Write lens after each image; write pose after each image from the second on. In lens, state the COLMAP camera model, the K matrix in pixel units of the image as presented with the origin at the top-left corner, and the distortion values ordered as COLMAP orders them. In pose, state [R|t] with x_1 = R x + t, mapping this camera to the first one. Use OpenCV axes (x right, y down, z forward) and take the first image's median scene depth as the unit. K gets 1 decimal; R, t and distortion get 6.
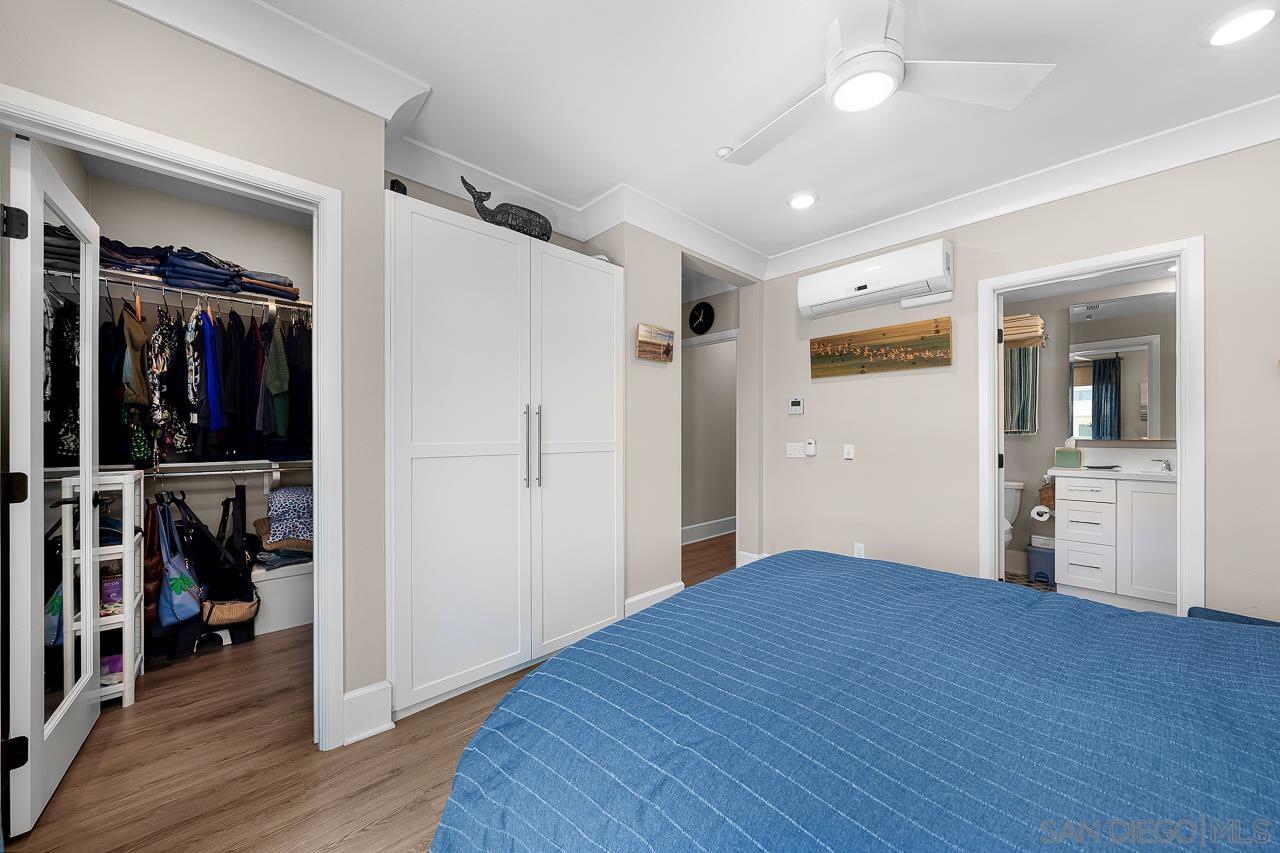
lens RADIAL K [[431.4, 0, 644.8], [0, 431.4, 427.7], [0, 0, 1]] dist [-0.003023, -0.000088]
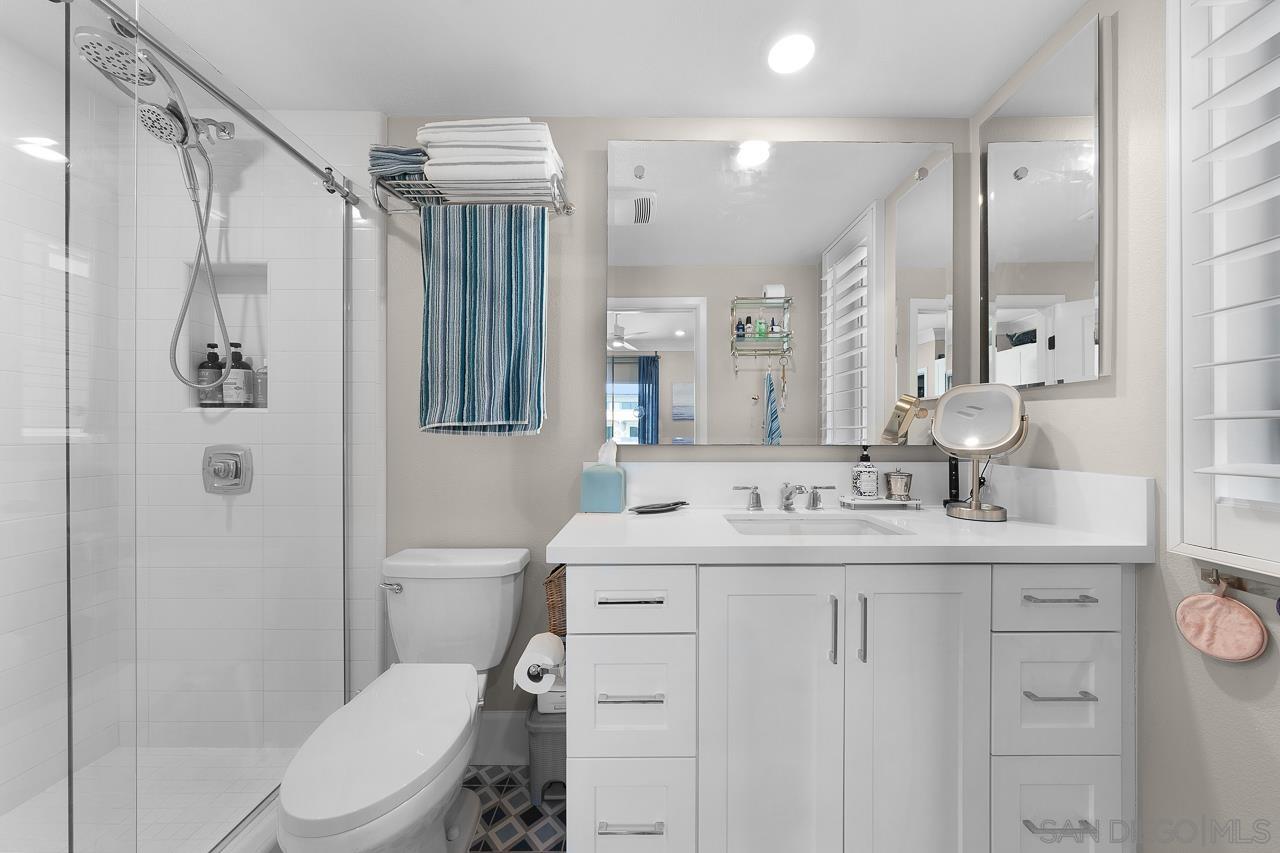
lens RADIAL K [[431.4, 0, 642.7], [0, 431.4, 432.5], [0, 0, 1]] dist [-0.003023, -0.000088]
pose [[0.681912, 0.001961, 0.731431, 0.702311], [0.003531, 0.999976, -0.005973, 0.016881], [-0.731426, 0.006655, 0.681889, 0.684198]]
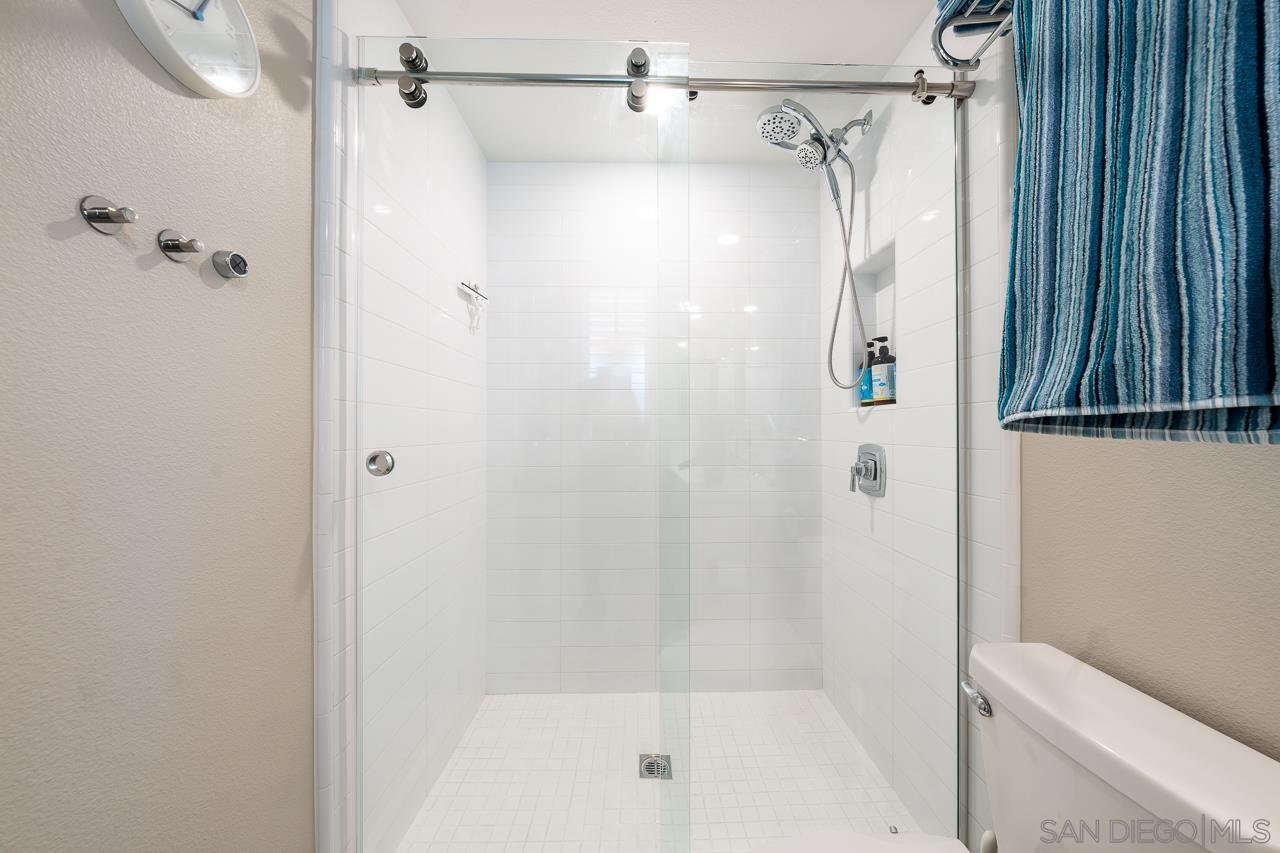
lens RADIAL K [[431.4, 0, 638.1], [0, 431.4, 428.3], [0, 0, 1]] dist [-0.003023, -0.000088]
pose [[0.753298, -0.001623, -0.657677, 0.855665], [-0.006470, 0.999930, -0.009879, 0.015401], [0.657648, 0.011697, 0.753235, 0.835755]]
